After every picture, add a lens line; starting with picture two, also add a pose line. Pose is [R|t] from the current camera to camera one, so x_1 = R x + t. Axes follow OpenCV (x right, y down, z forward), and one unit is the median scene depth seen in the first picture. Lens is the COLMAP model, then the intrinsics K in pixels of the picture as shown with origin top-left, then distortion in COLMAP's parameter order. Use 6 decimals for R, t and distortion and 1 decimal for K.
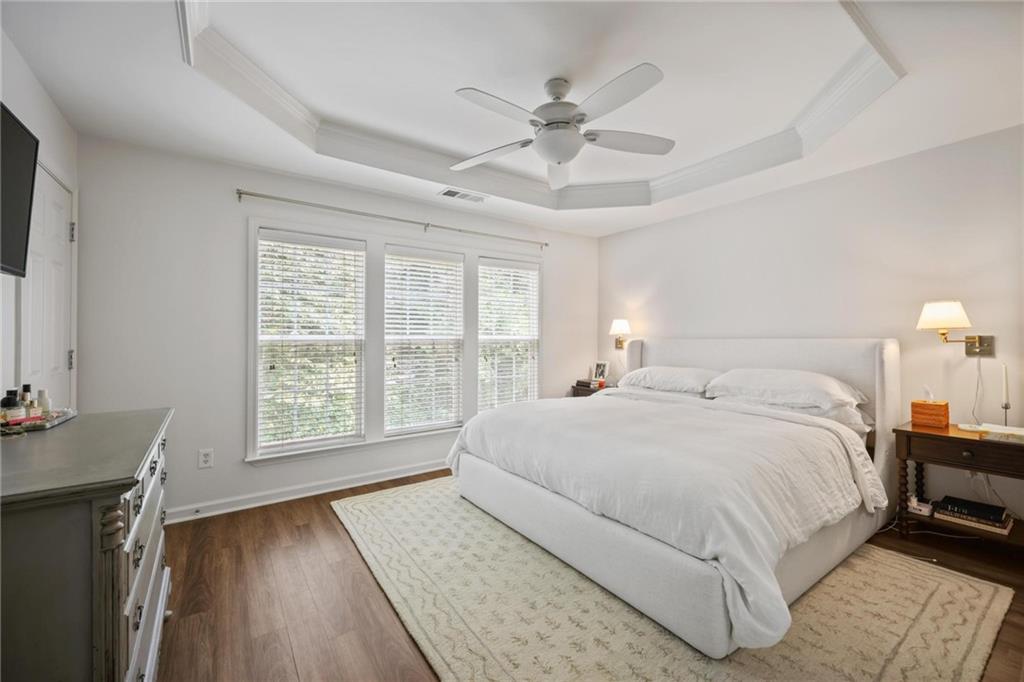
lens RADIAL K [[415.3, 0, 512.7], [0, 415.3, 340.1], [0, 0, 1]] dist [0.006306, 0.000208]
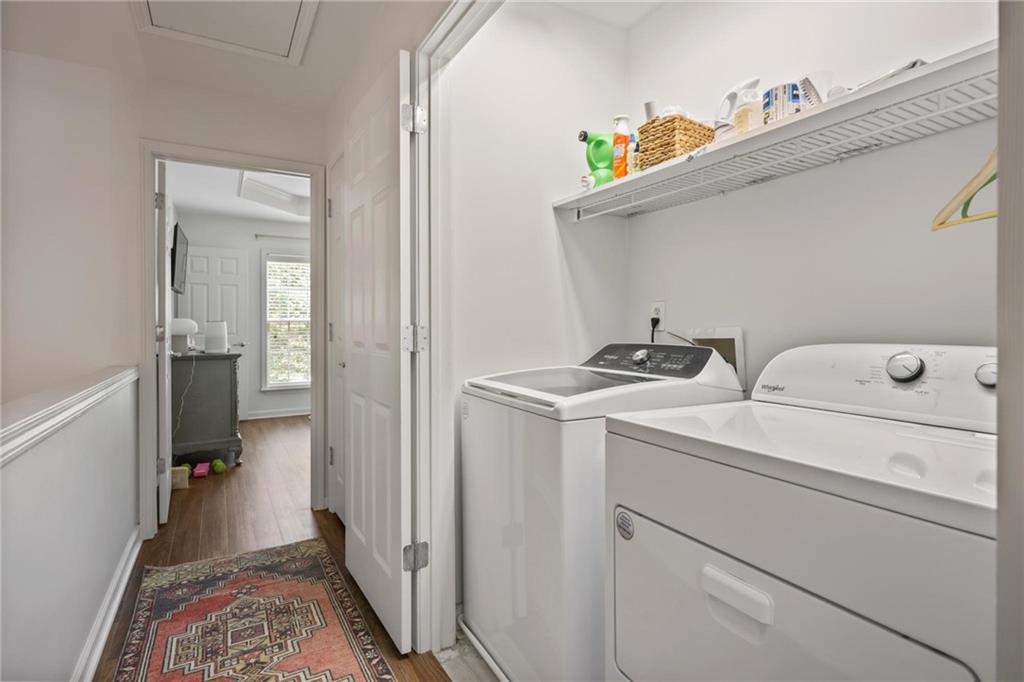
lens RADIAL K [[513.3, 0, 510.1], [0, 513.3, 334.5], [0, 0, 1]] dist [0.002261, -0.000568]
pose [[0.995461, 0.002702, -0.095133, 0.580322], [-0.000674, 0.999772, 0.021340, 0.011808], [0.095169, -0.021179, 0.995236, -1.002221]]
